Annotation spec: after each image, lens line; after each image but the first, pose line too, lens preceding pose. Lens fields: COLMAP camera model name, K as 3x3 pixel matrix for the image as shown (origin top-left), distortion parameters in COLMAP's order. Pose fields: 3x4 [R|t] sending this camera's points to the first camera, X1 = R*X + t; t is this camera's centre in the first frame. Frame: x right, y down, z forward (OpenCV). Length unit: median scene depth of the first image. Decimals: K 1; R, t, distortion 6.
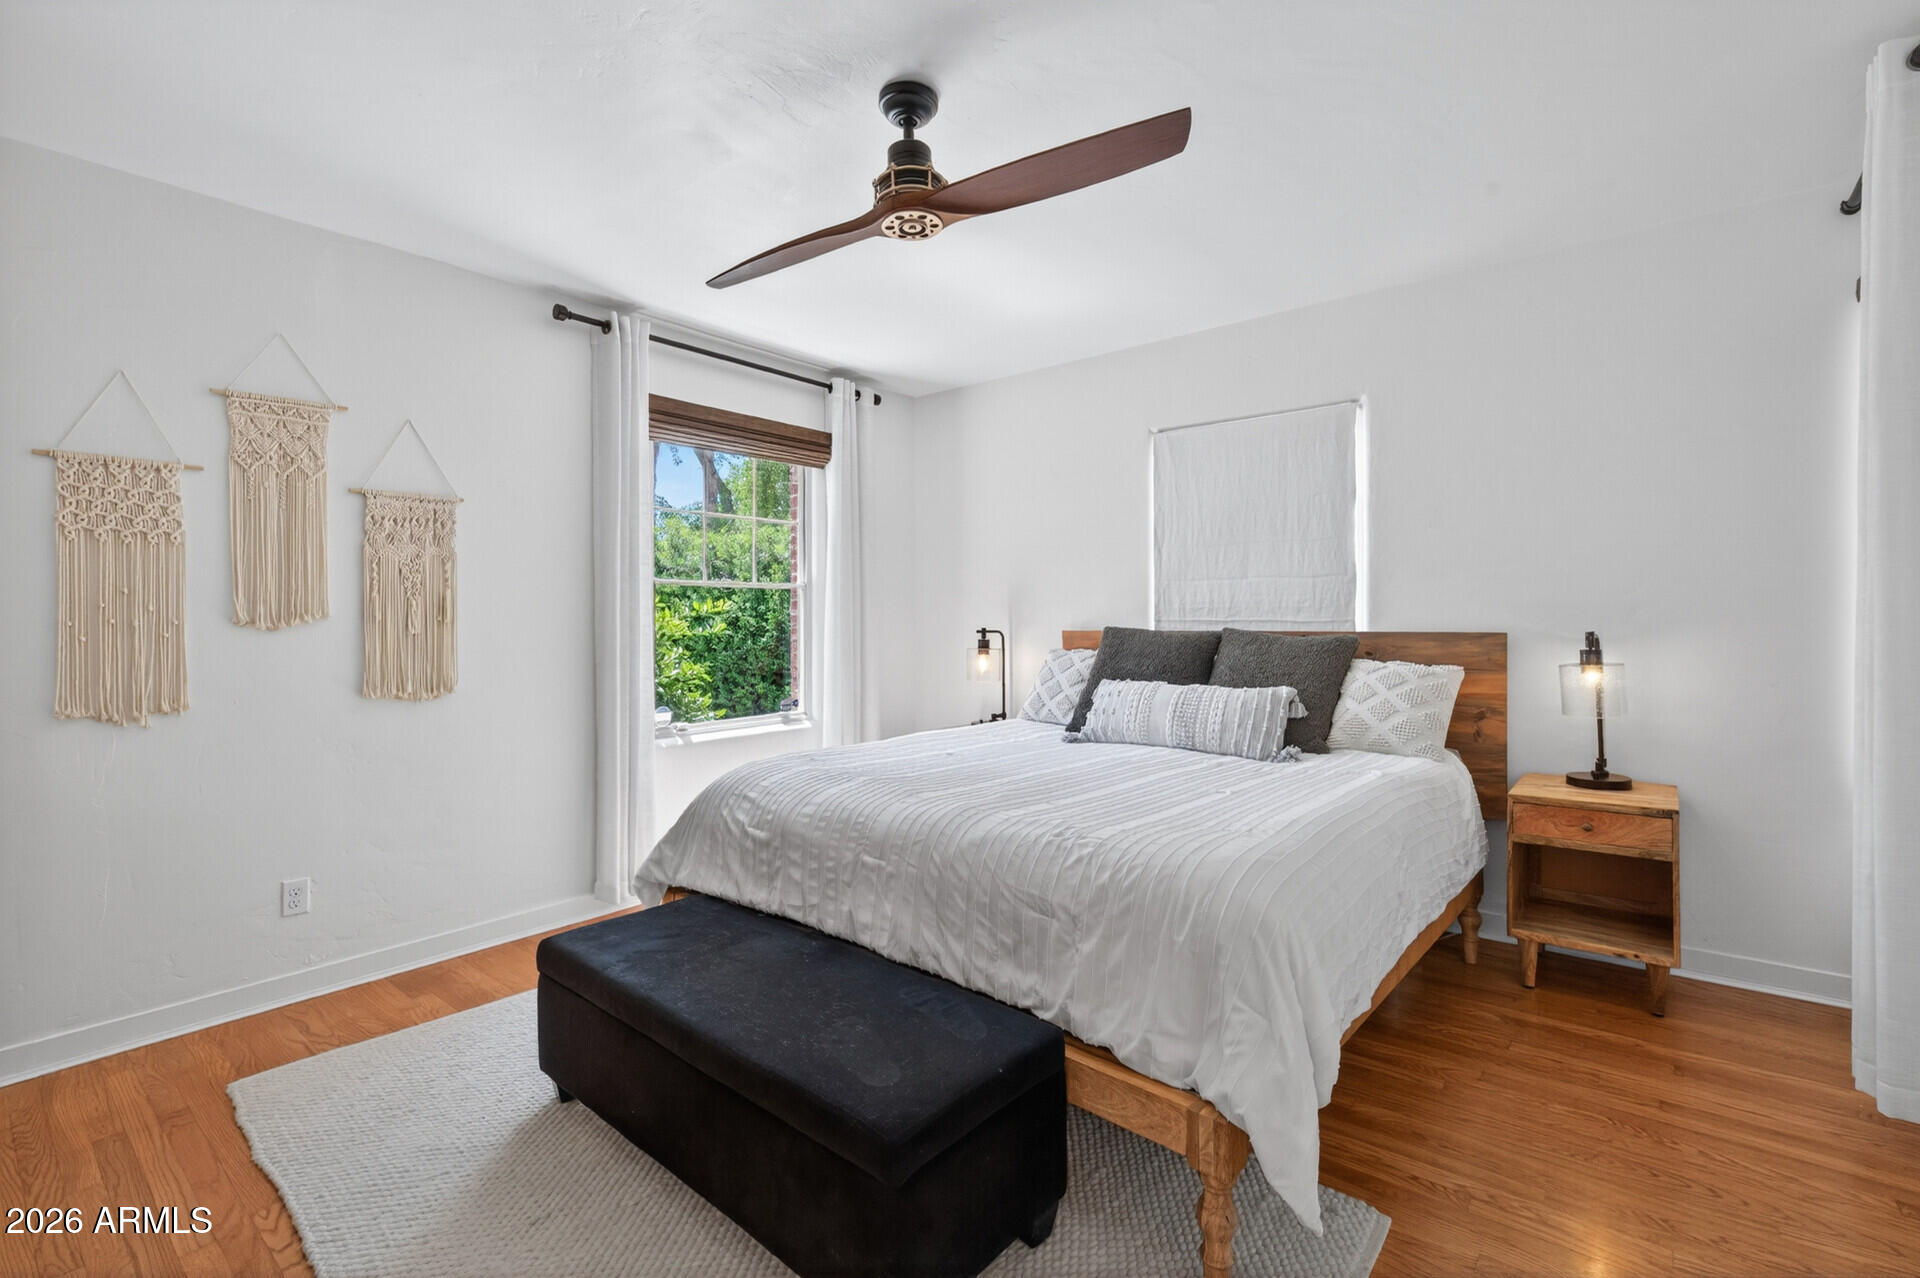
lens RADIAL K [[836.1, 0, 954.7], [0, 836.1, 620.9], [0, 0, 1]] dist [-0.001434, 0.002088]
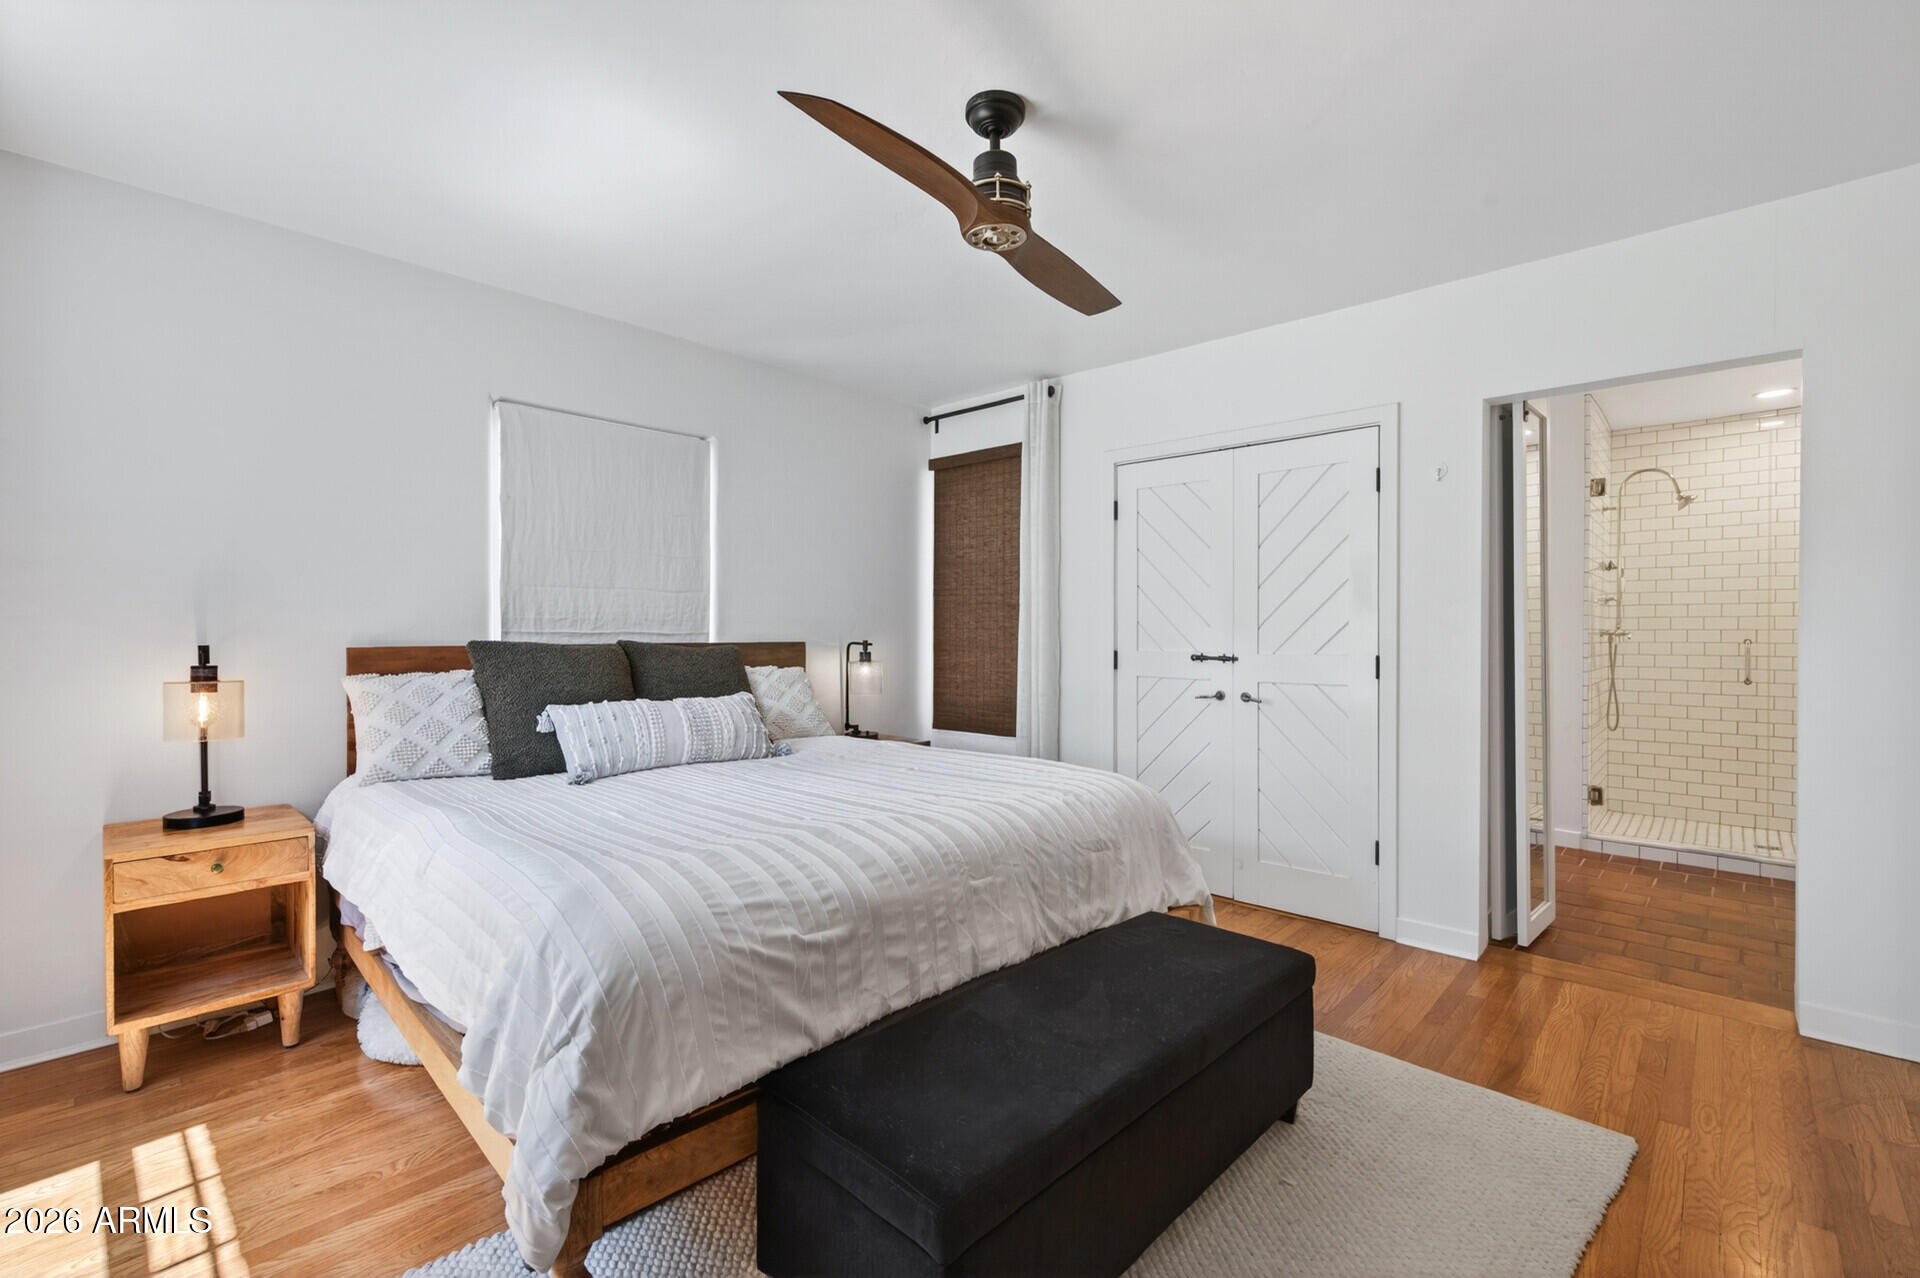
lens RADIAL K [[836.1, 0, 960.0], [0, 836.1, 645.7], [0, 0, 1]] dist [-0.001434, 0.002088]
pose [[0.068776, -0.012708, 0.997551, -0.784795], [-0.000658, 0.999918, 0.012784, 0.002863], [-0.997632, -0.001536, 0.068762, 0.717200]]
